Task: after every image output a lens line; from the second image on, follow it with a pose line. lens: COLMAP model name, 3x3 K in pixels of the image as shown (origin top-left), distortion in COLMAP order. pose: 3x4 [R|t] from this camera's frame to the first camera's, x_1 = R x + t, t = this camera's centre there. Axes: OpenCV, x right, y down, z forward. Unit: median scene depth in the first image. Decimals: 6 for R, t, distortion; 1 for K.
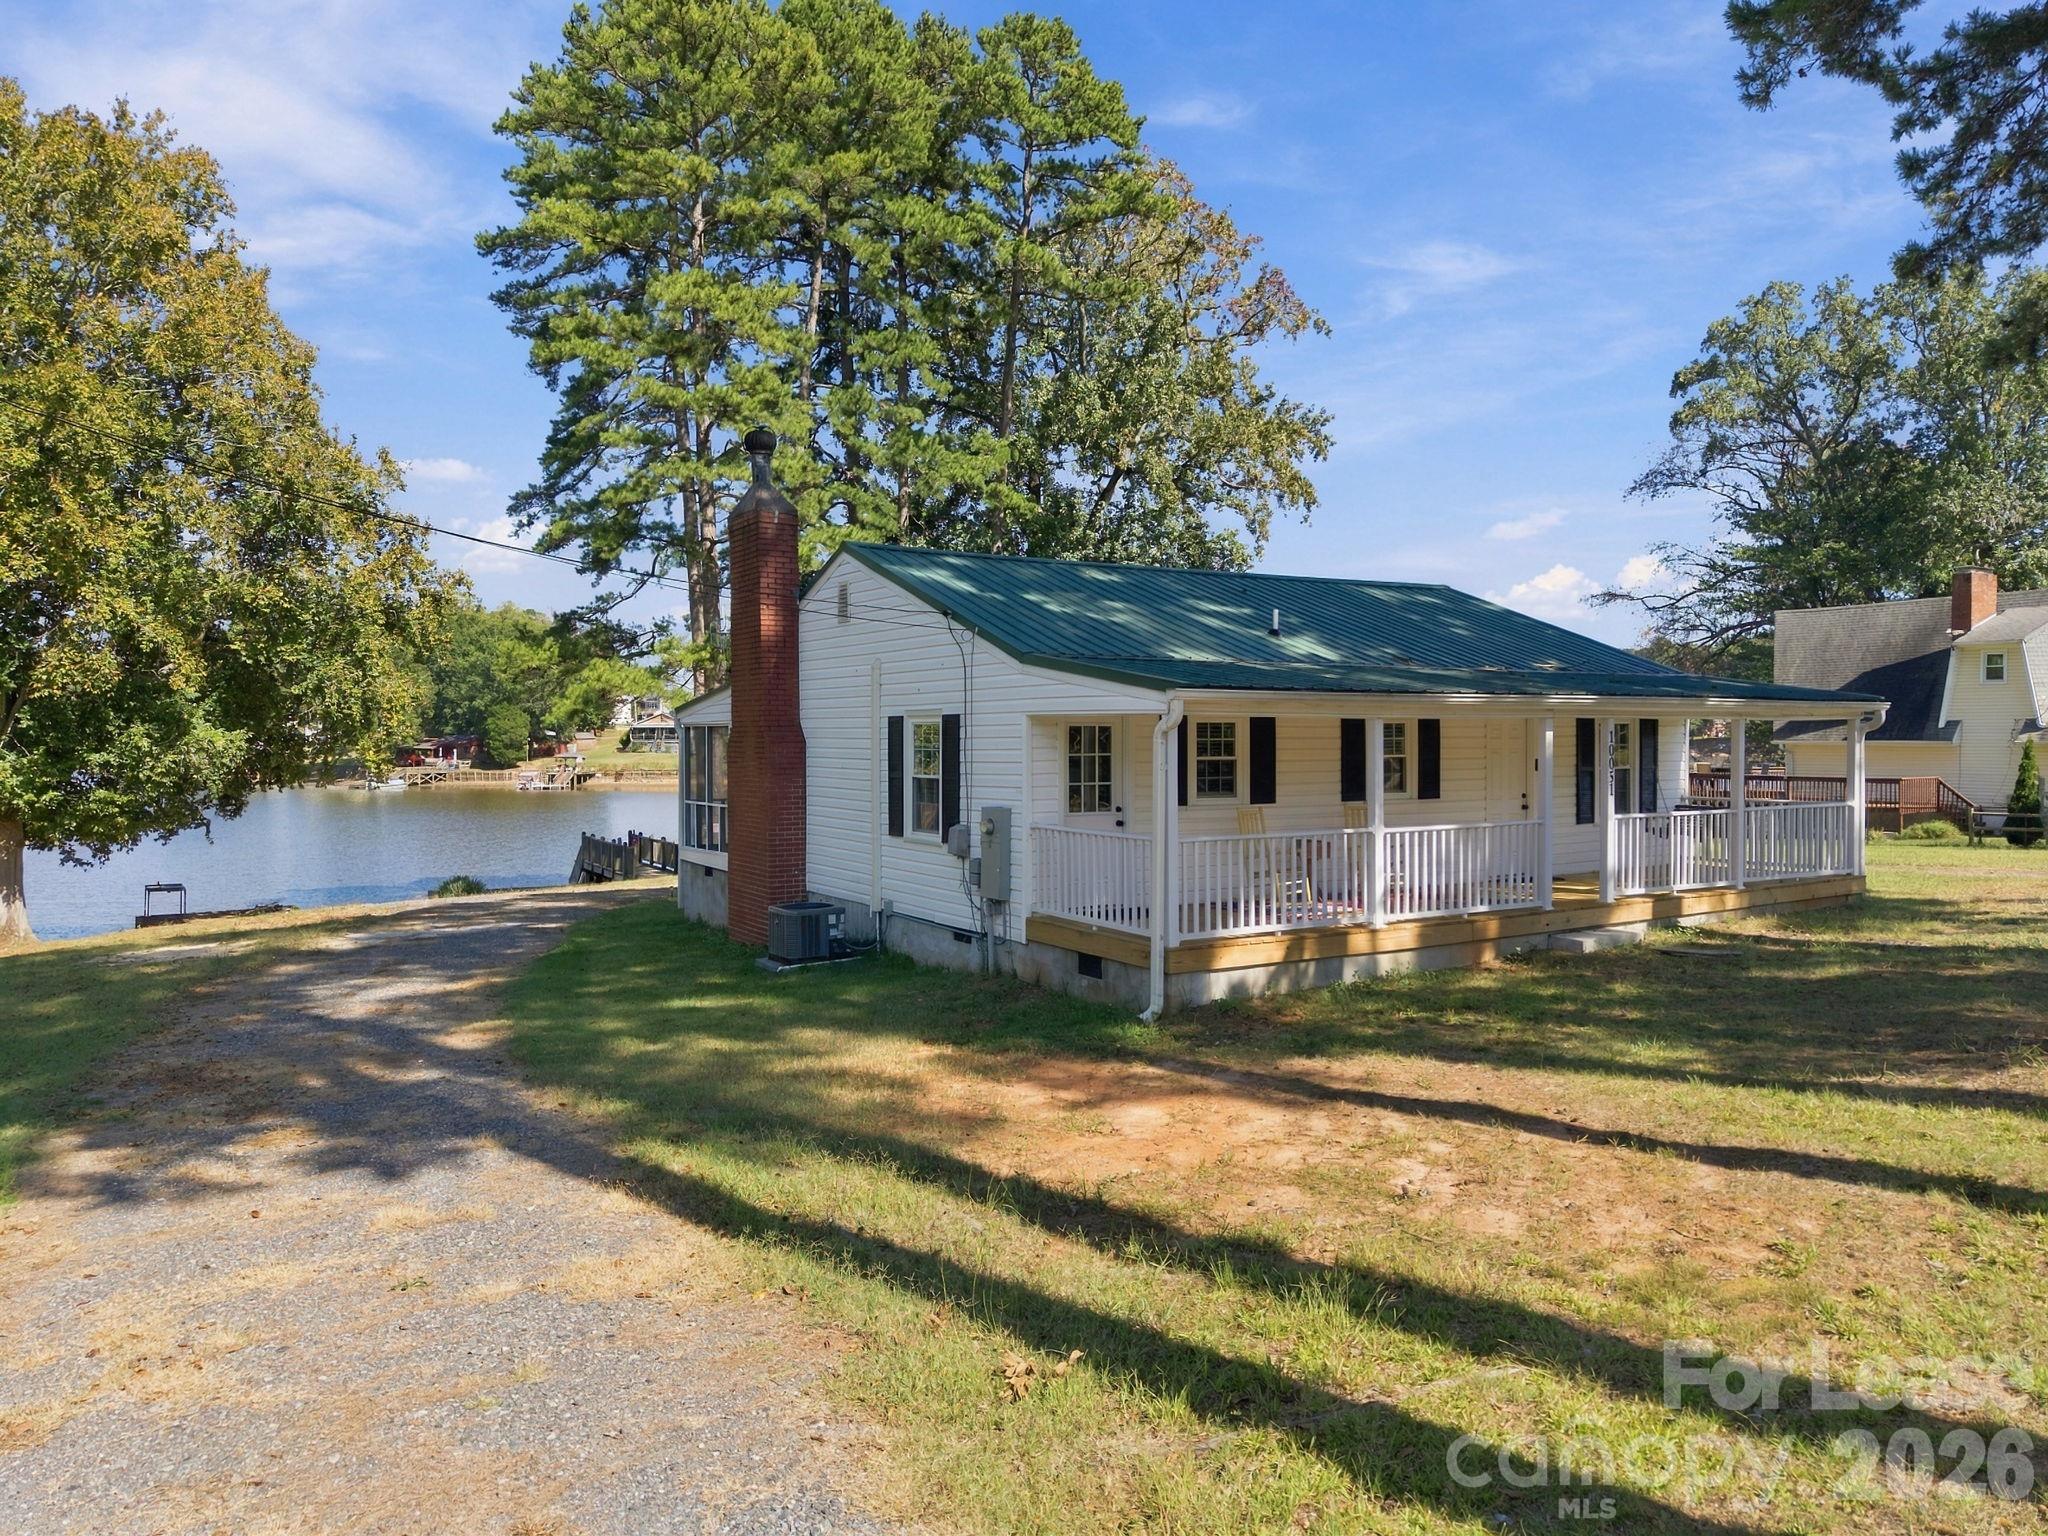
lens RADIAL K [[1371.5, 0, 1025.1], [0, 1371.5, 773.2], [0, 0, 1]] dist [0.033849, -0.040530]
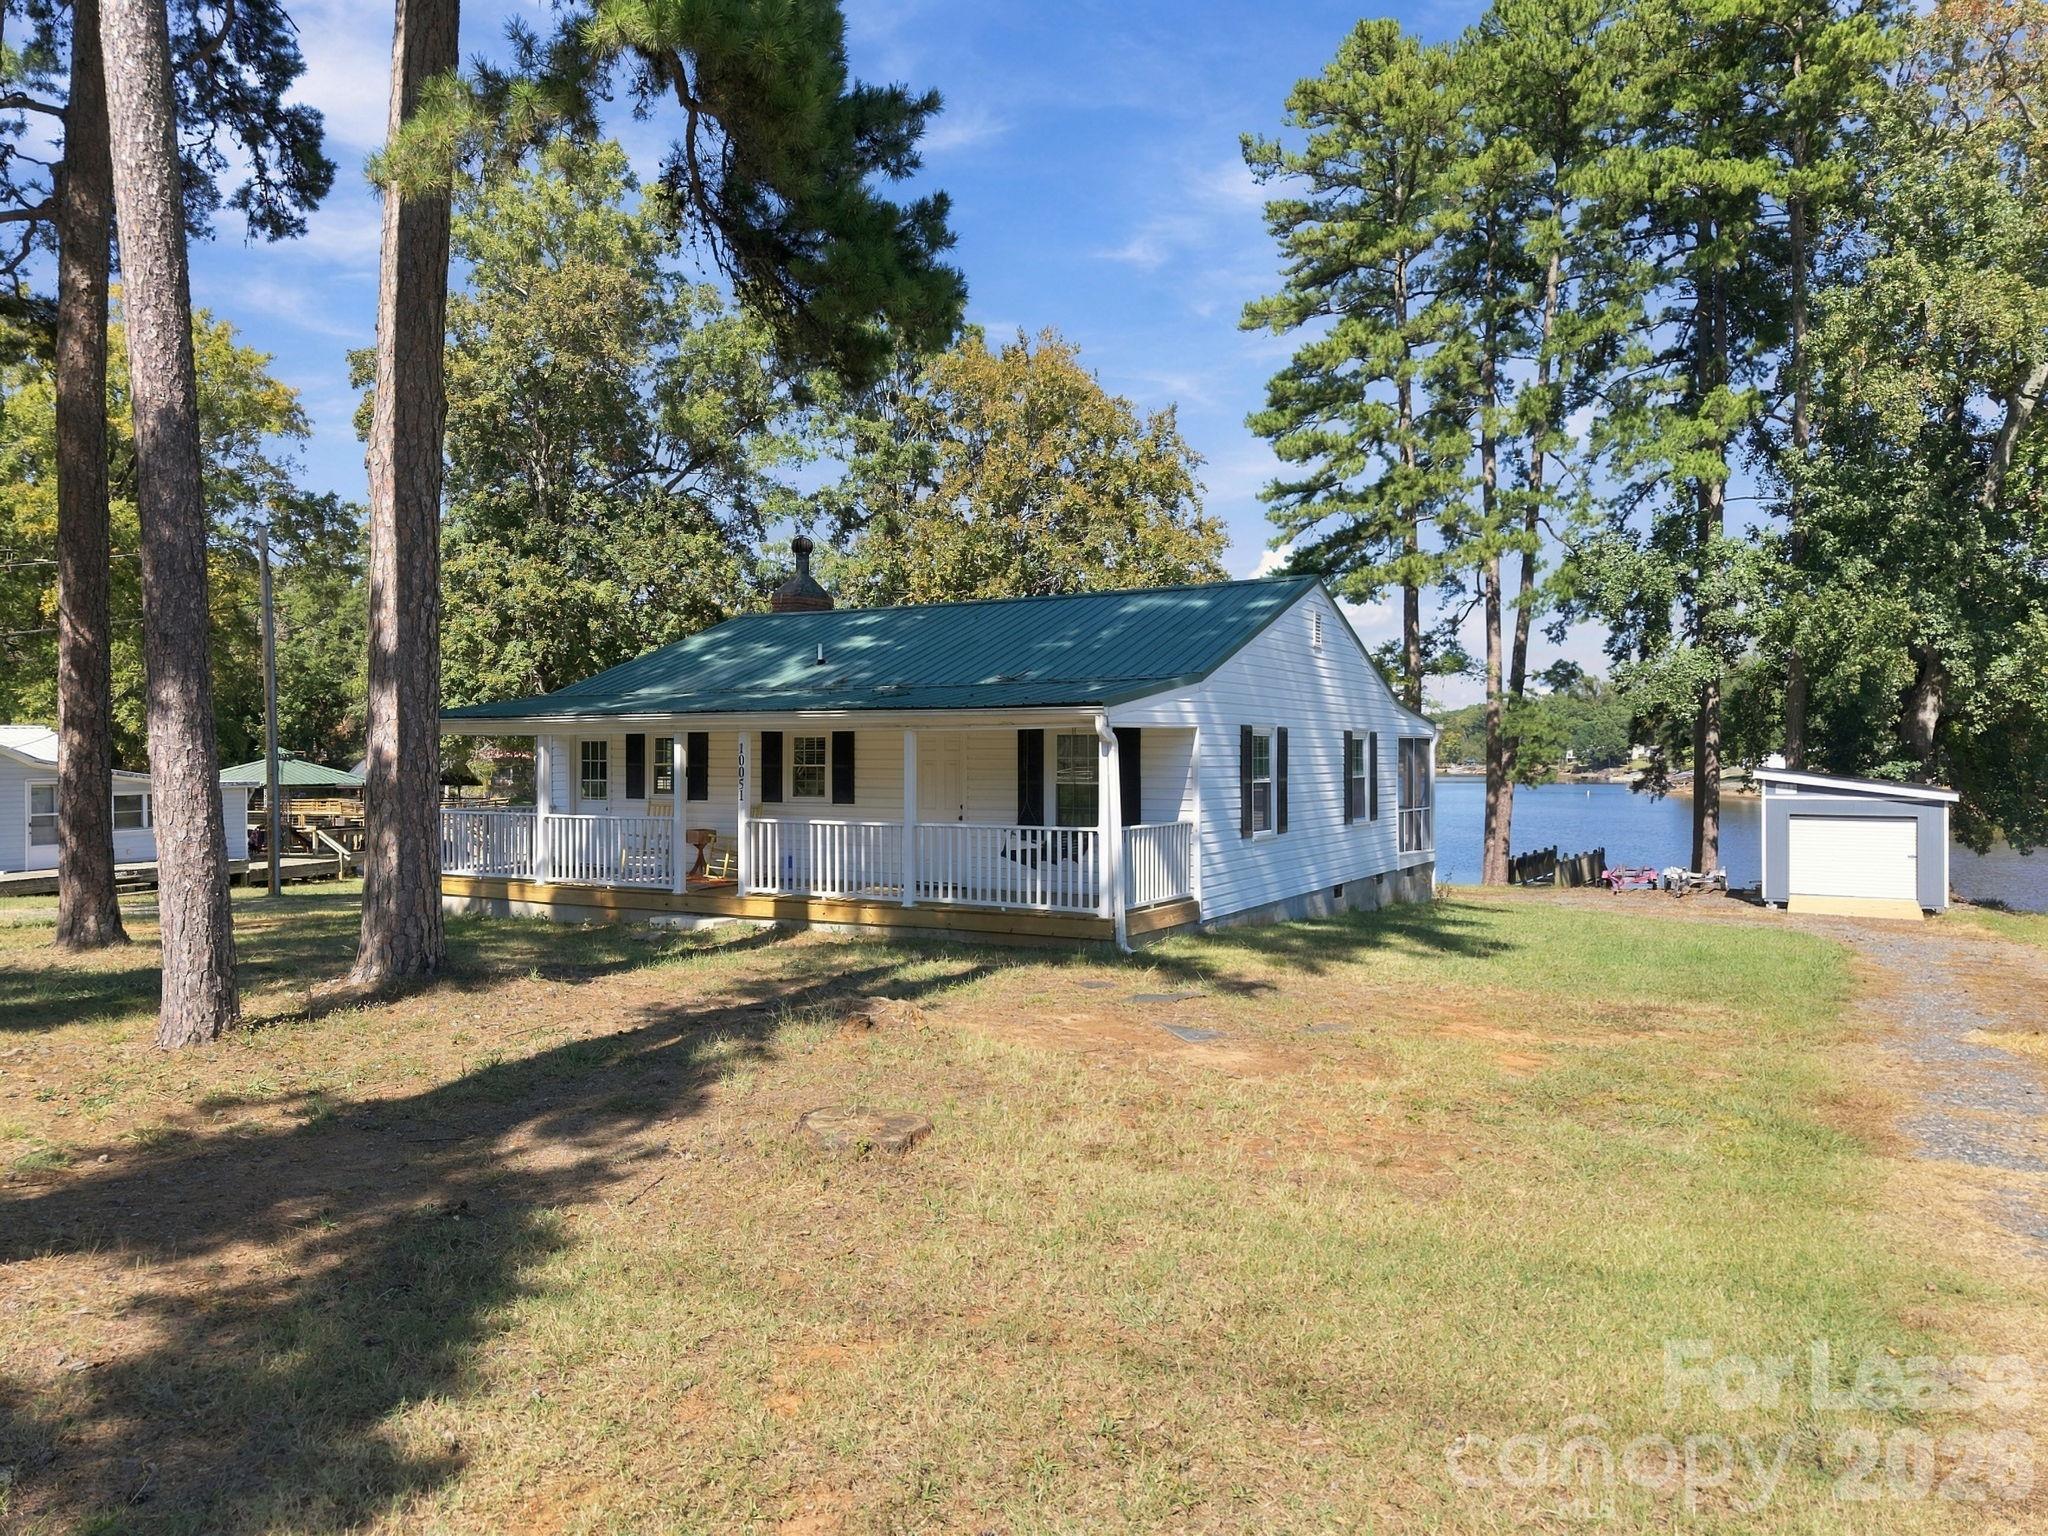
lens RADIAL K [[1371.5, 0, 1023.1], [0, 1371.5, 769.1], [0, 0, 1]] dist [0.033849, -0.040530]
pose [[0.476111, 0.009805, -0.879331, 0.647599], [-0.023243, 0.999729, -0.001437, -0.005764], [0.879078, 0.021122, 0.476210, 0.287018]]
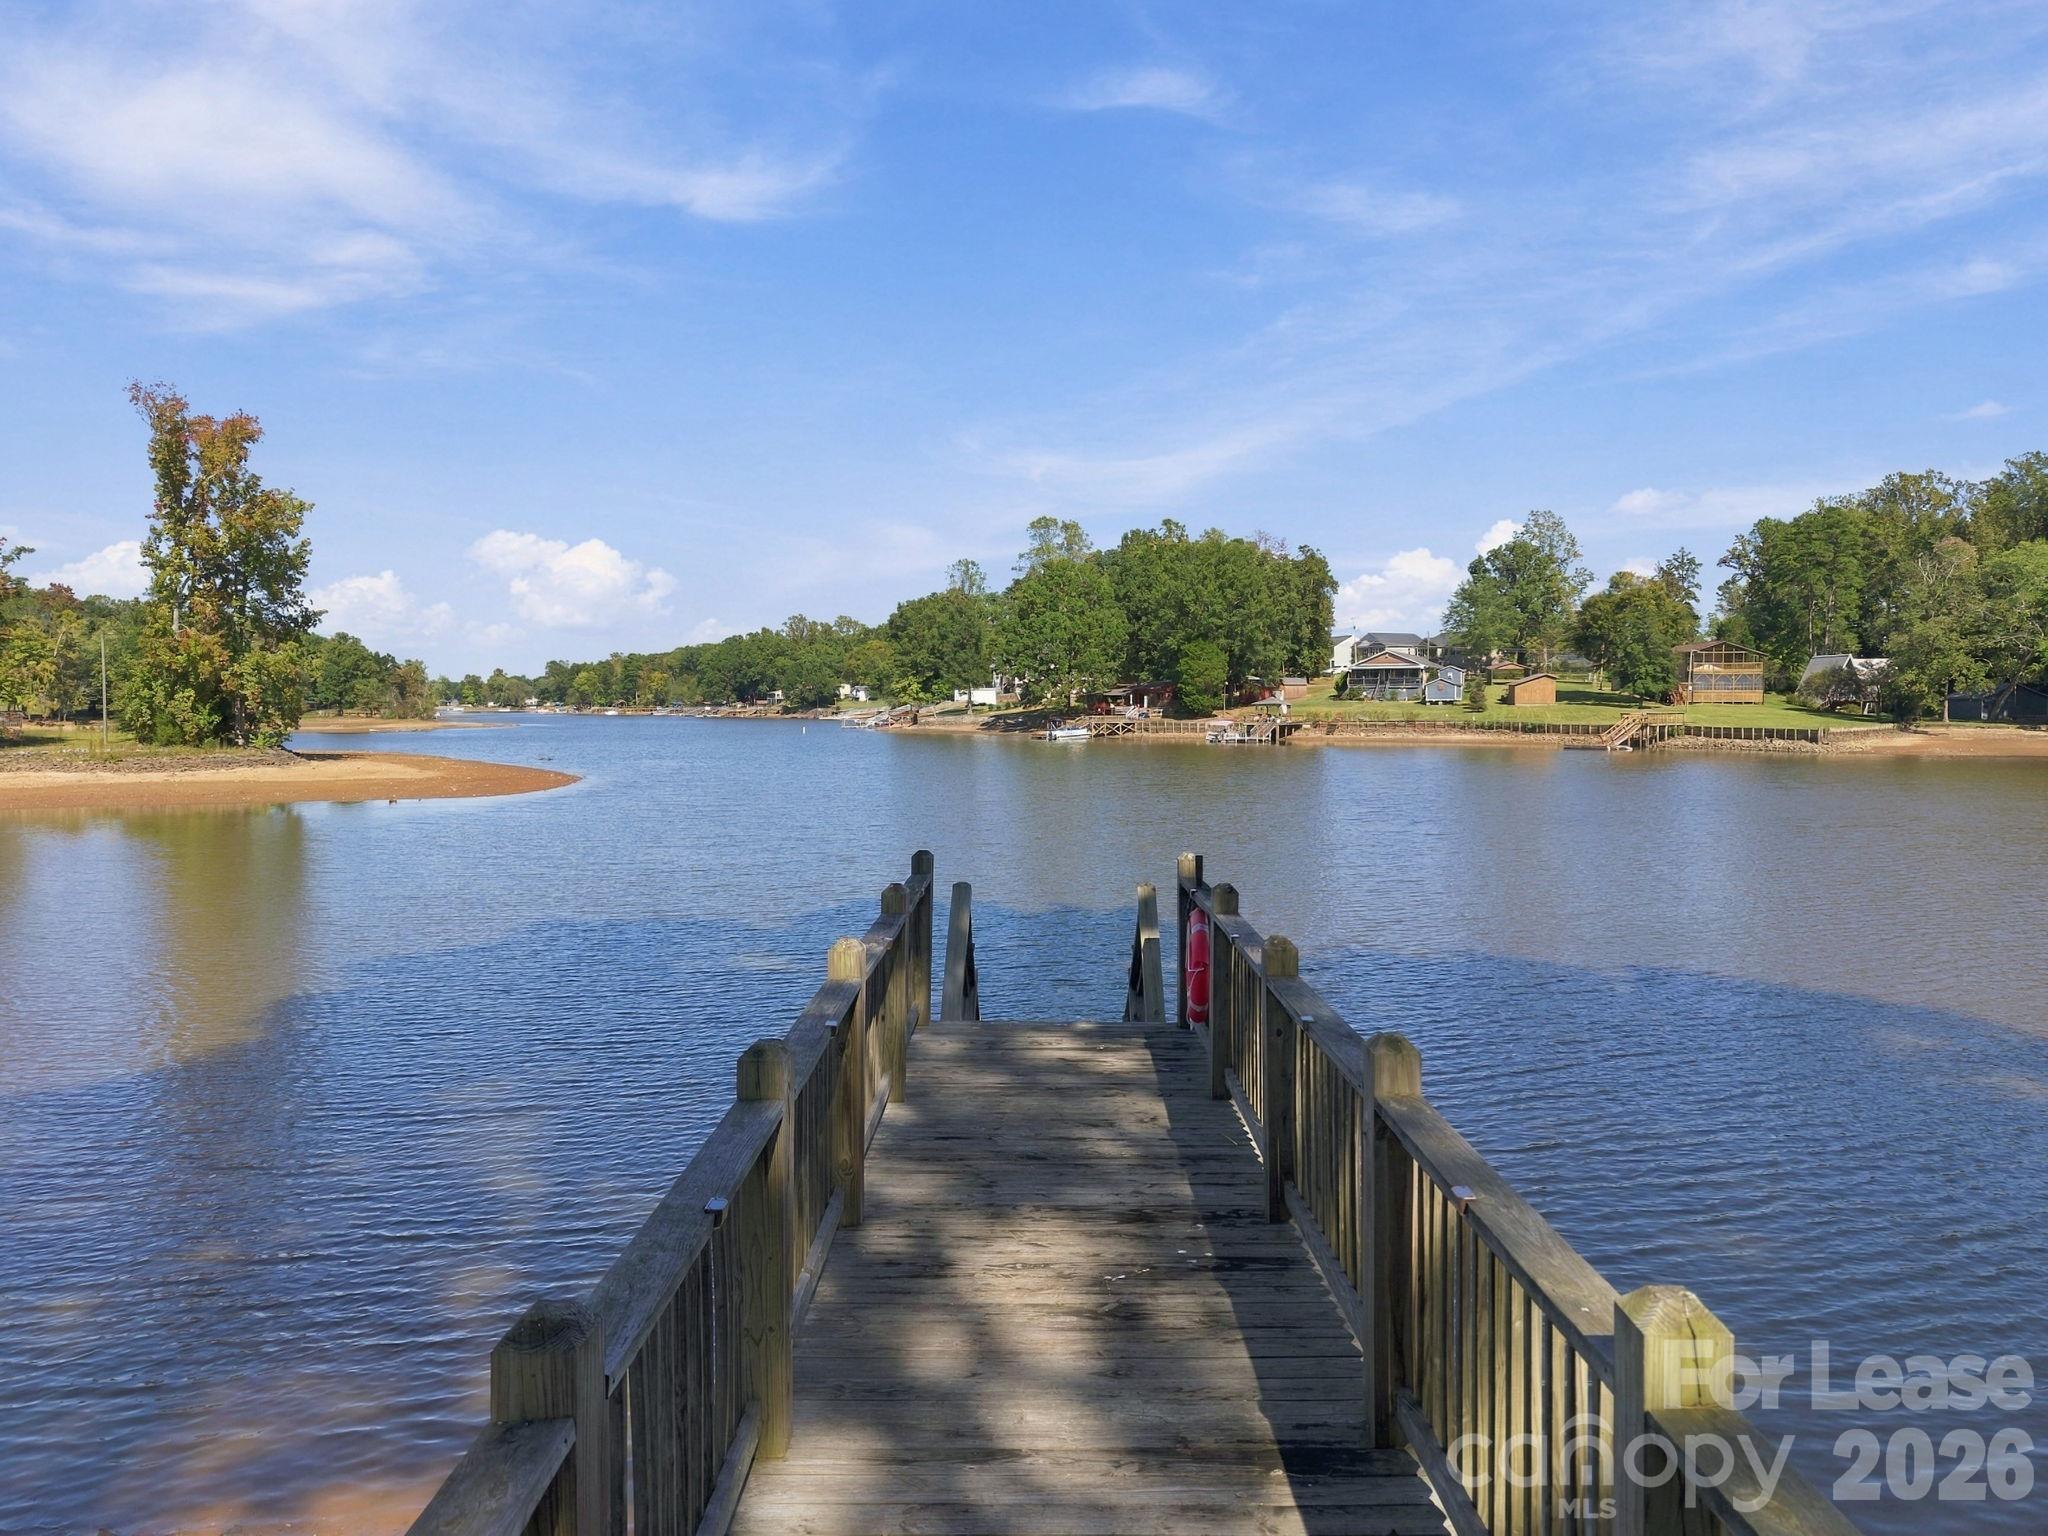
lens RADIAL K [[1371.5, 0, 1022.0], [0, 1371.5, 751.4], [0, 0, 1]] dist [0.033849, -0.040530]
pose [[0.868865, 0.017237, -0.494749, -0.377493], [-0.012009, 0.999833, 0.013745, 0.042272], [0.494903, -0.006002, 0.868927, 1.437622]]
